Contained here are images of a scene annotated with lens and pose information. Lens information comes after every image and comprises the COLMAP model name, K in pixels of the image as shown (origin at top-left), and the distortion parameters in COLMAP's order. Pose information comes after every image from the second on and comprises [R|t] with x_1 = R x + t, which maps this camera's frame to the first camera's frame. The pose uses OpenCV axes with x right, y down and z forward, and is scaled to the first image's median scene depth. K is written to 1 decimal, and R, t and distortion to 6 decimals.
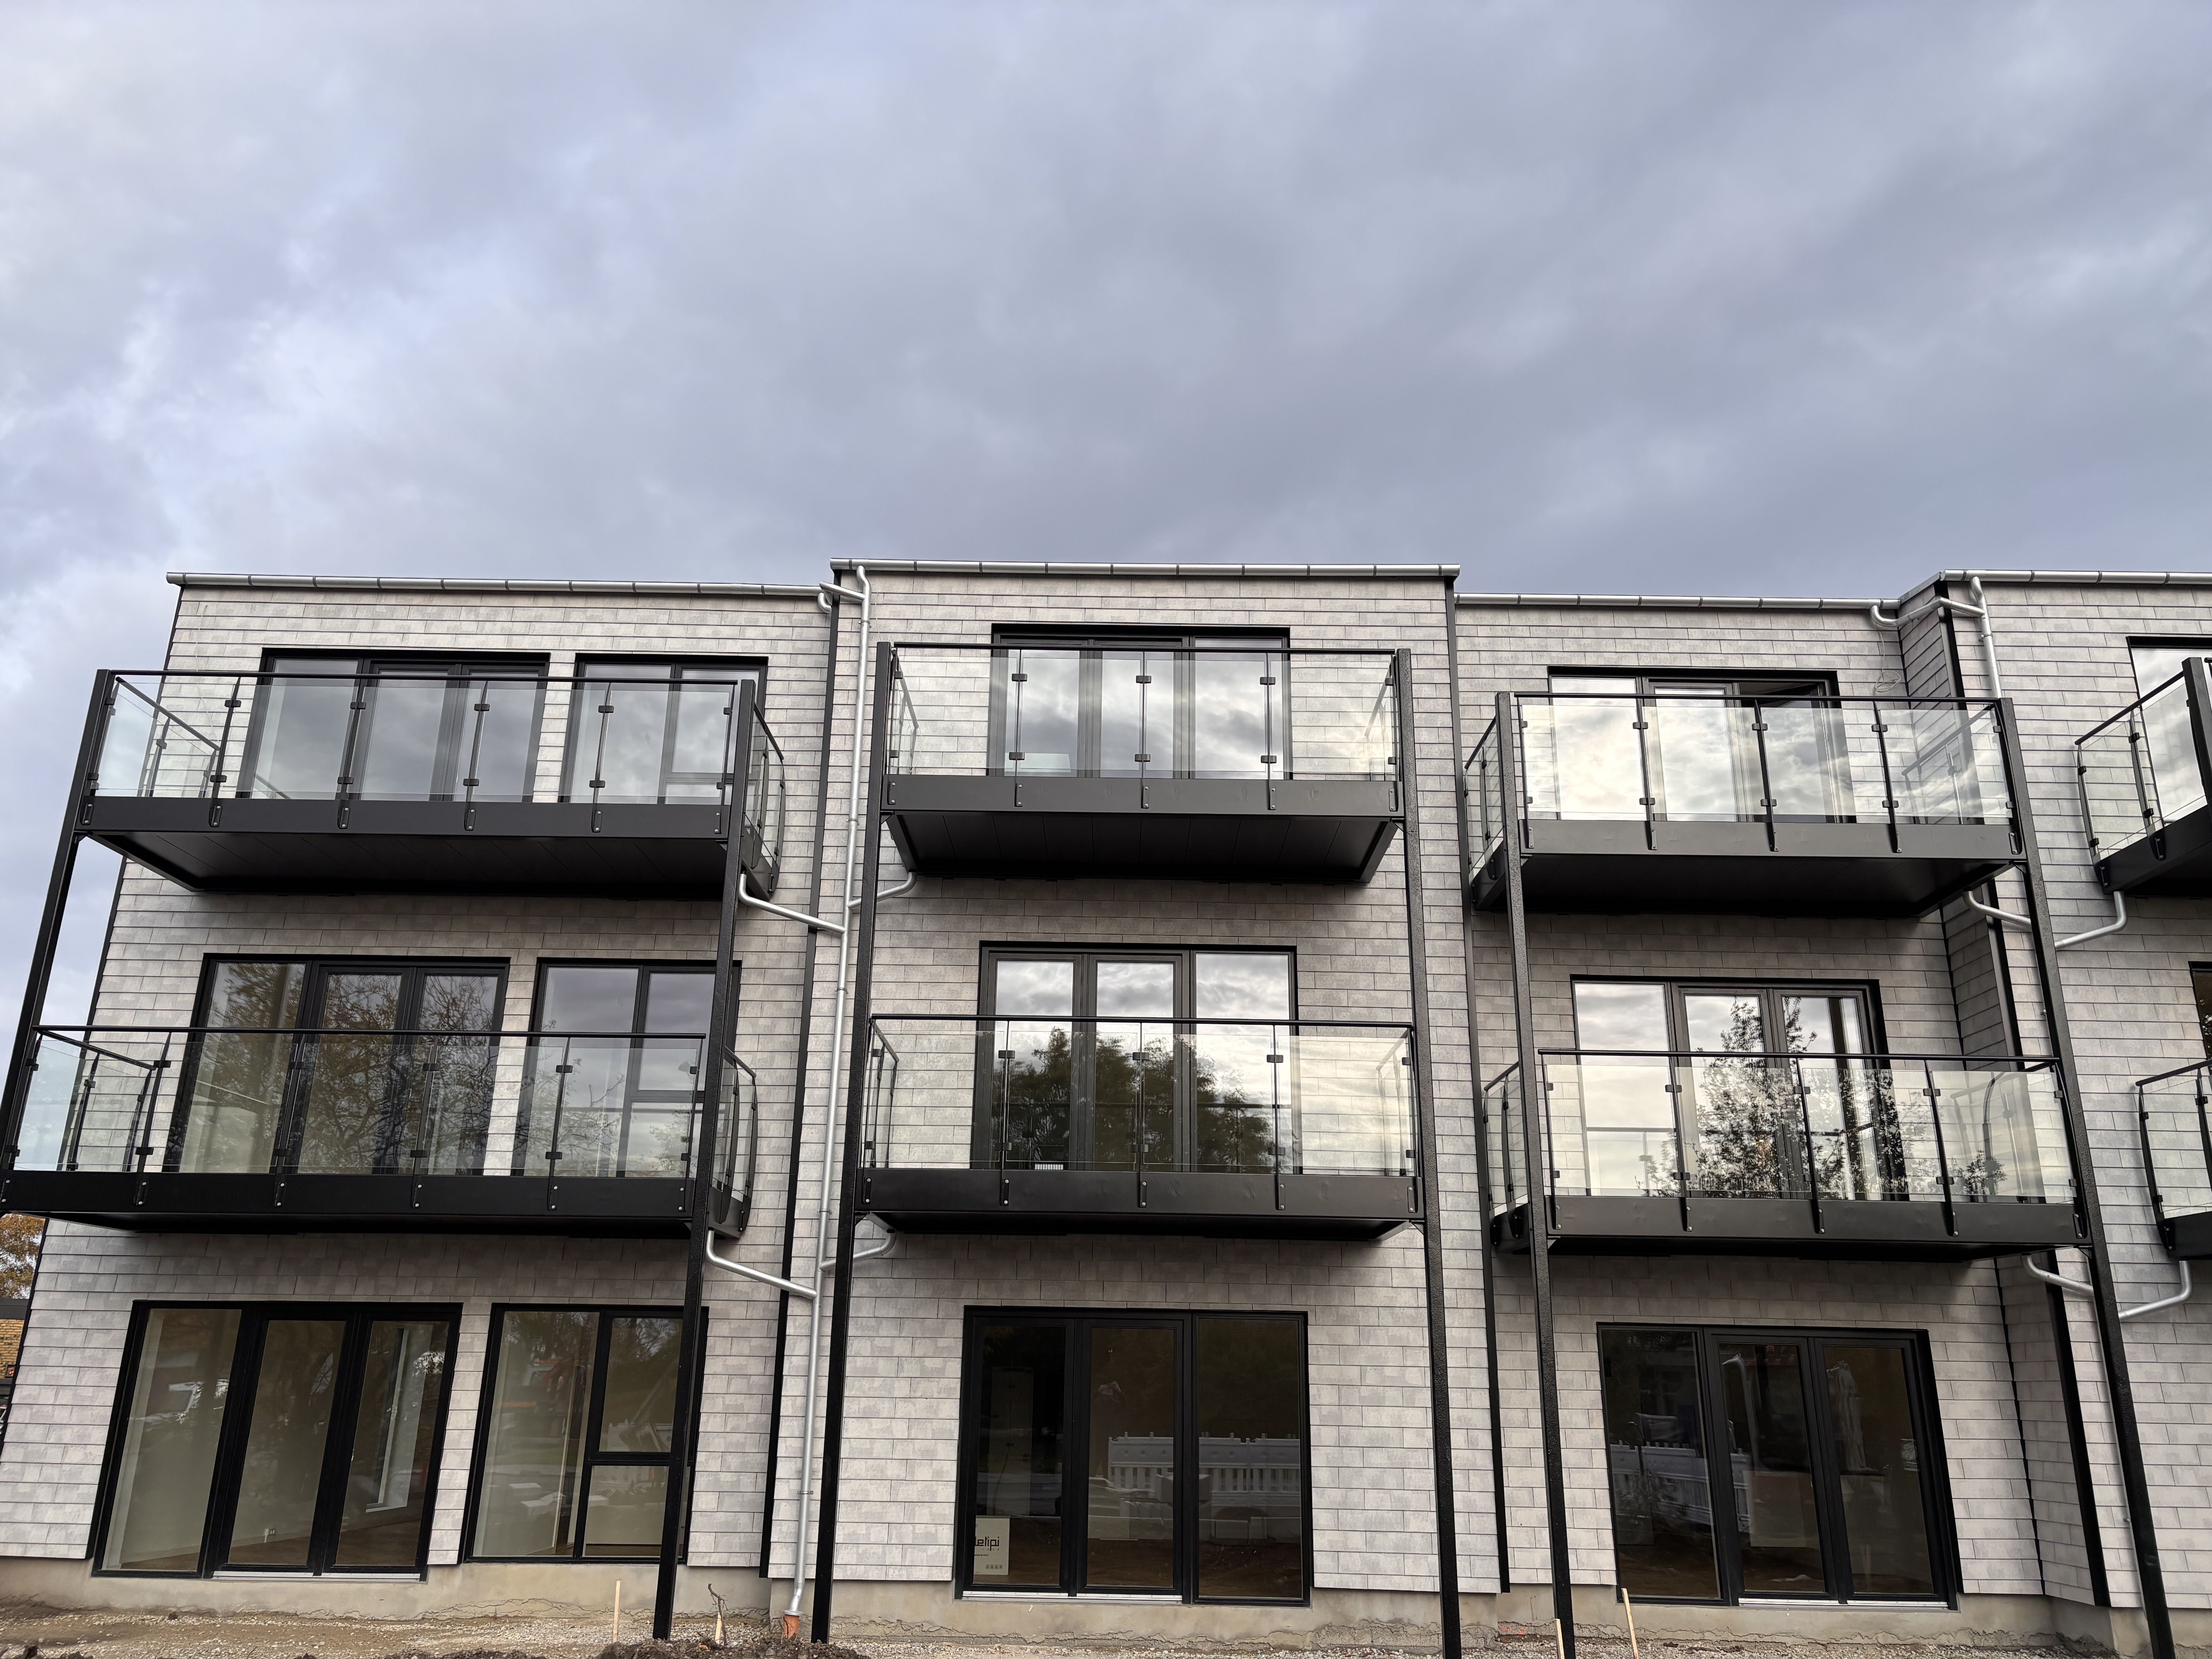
lens RADIAL K [[1657.0, 0, 1106.0], [0, 1657.0, 829.5], [0, 0, 1]] dist [0.060280, -0.048753]
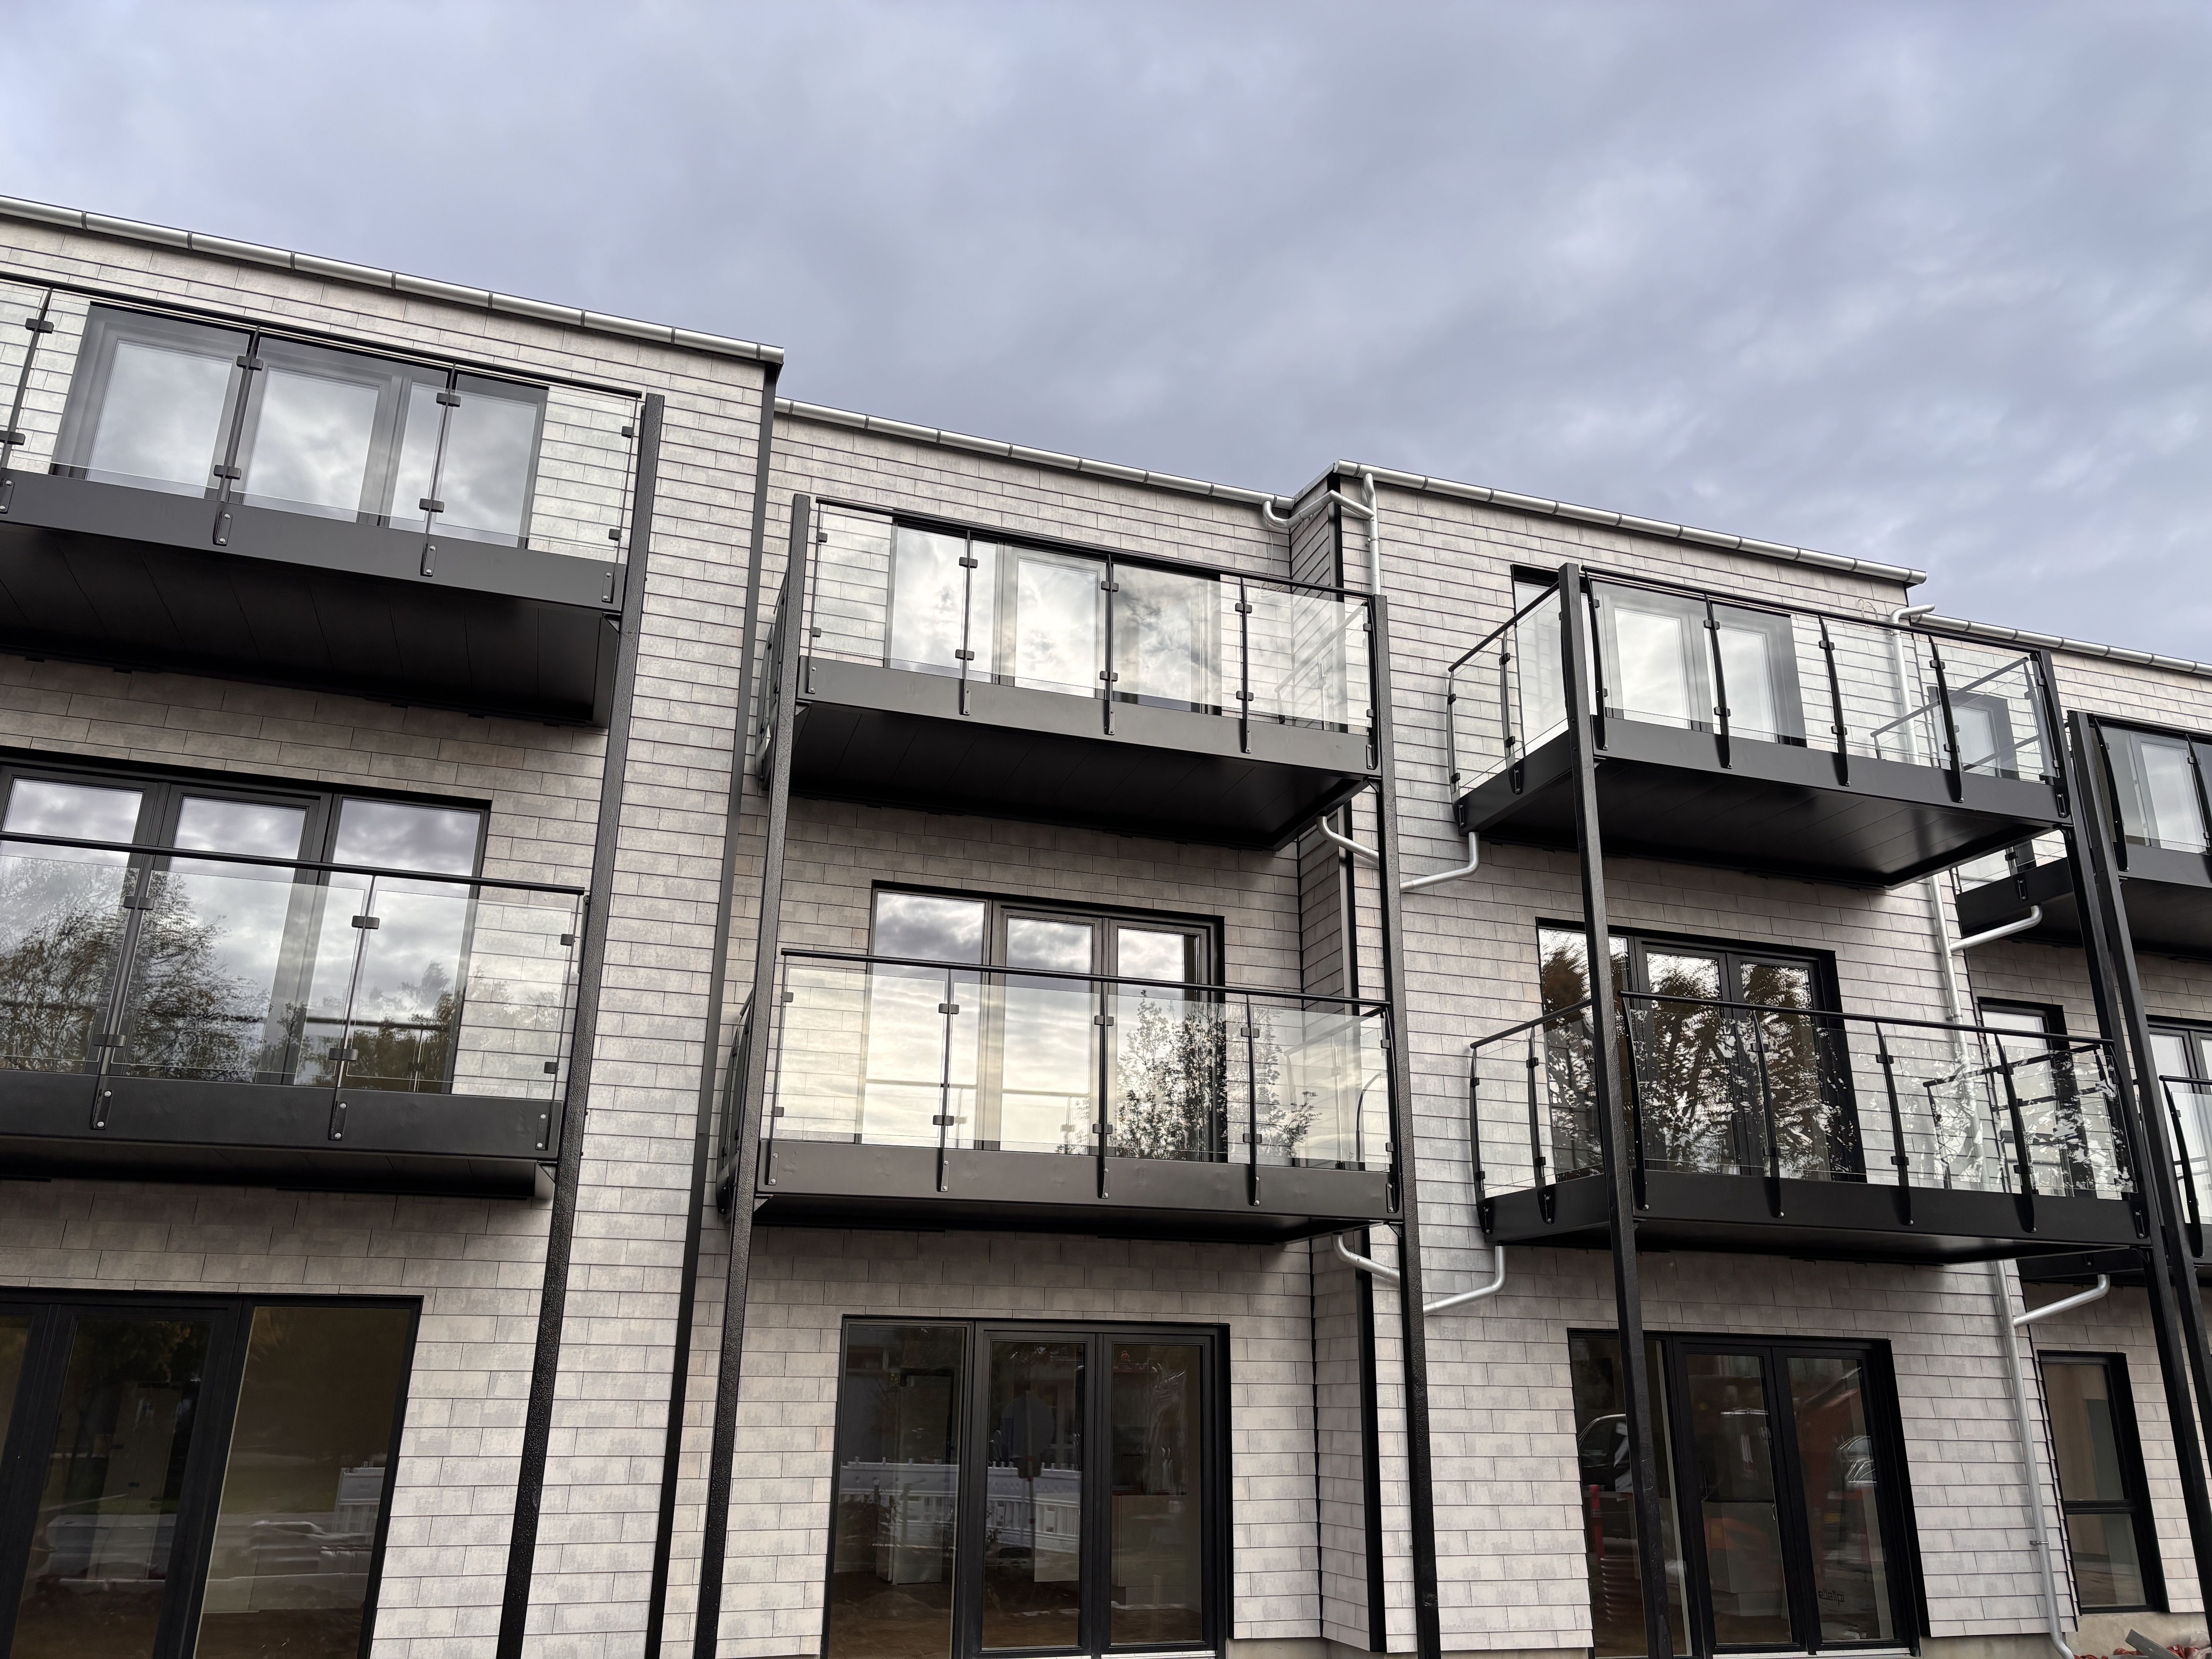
lens RADIAL K [[1676.8, 0, 1106.0], [0, 1676.8, 829.5], [0, 0, 1]] dist [0.082582, -0.088770]
pose [[0.950261, 0.096782, 0.296036, 0.152530], [-0.095164, 0.995263, -0.019904, 0.072064], [-0.296560, -0.009258, 0.954969, 0.206249]]
